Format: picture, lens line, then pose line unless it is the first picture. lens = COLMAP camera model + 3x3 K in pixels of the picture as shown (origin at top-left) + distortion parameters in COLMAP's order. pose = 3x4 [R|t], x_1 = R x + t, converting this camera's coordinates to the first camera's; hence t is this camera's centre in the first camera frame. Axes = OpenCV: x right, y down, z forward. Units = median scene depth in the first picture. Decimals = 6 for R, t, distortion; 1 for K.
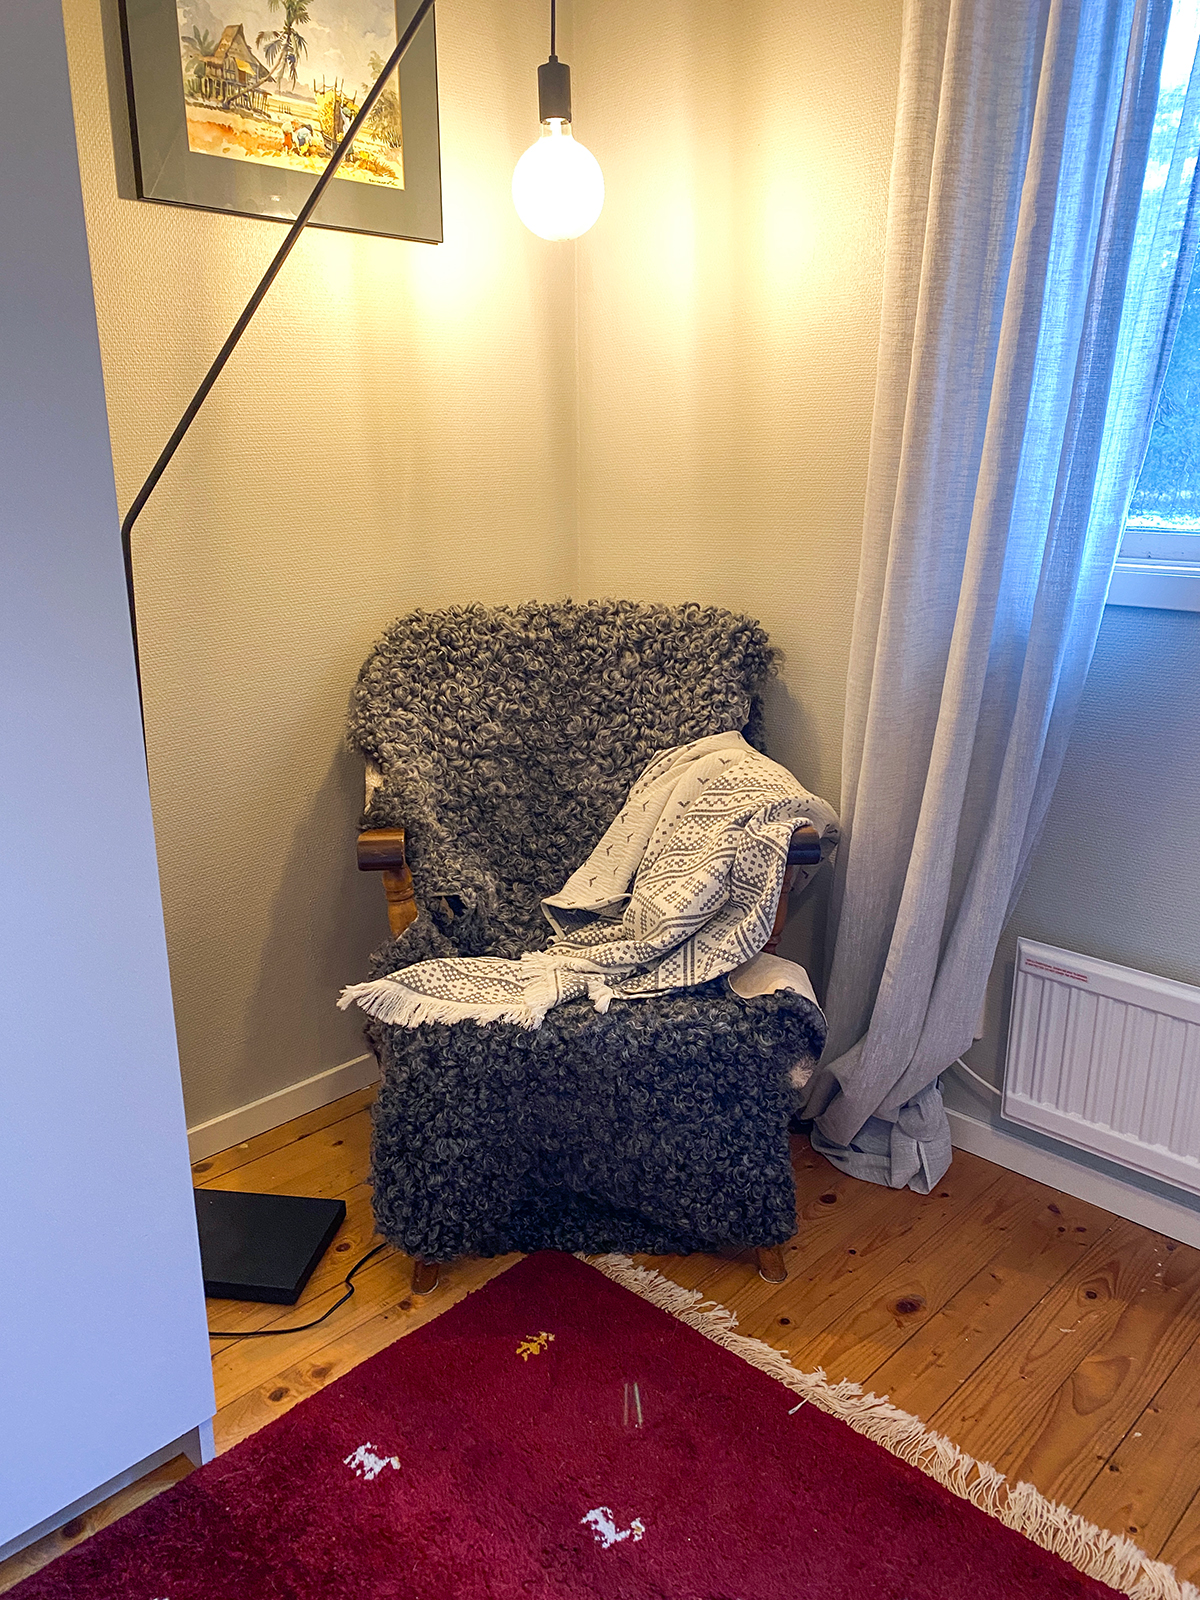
lens RADIAL K [[1247.9, 0, 595.6], [0, 1247.9, 803.2], [0, 0, 1]] dist [0.027826, -0.024522]
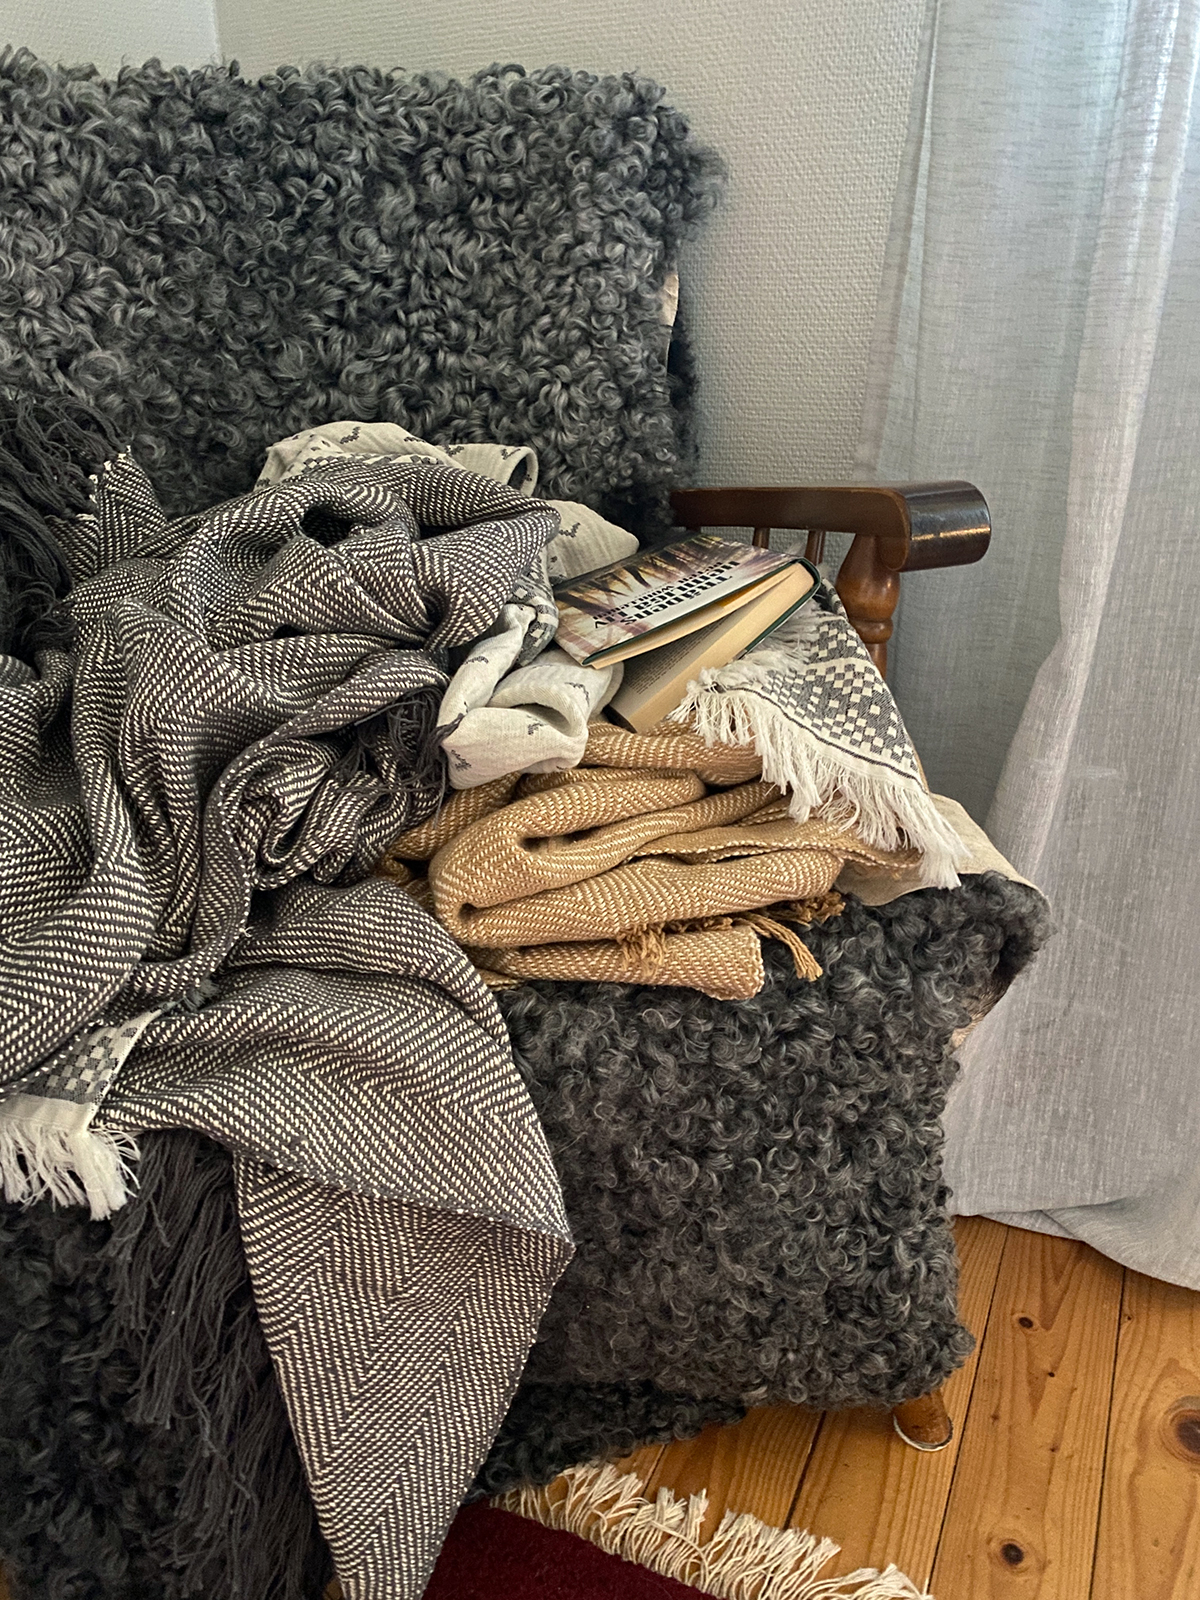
lens RADIAL K [[1247.9, 0, 603.1], [0, 1247.9, 807.5], [0, 0, 1]] dist [0.027826, -0.024522]
pose [[0.943667, -0.148262, 0.295823, -0.071170], [0.103265, 0.981306, 0.162403, 0.038920], [-0.314371, -0.122706, 0.941336, 0.509951]]
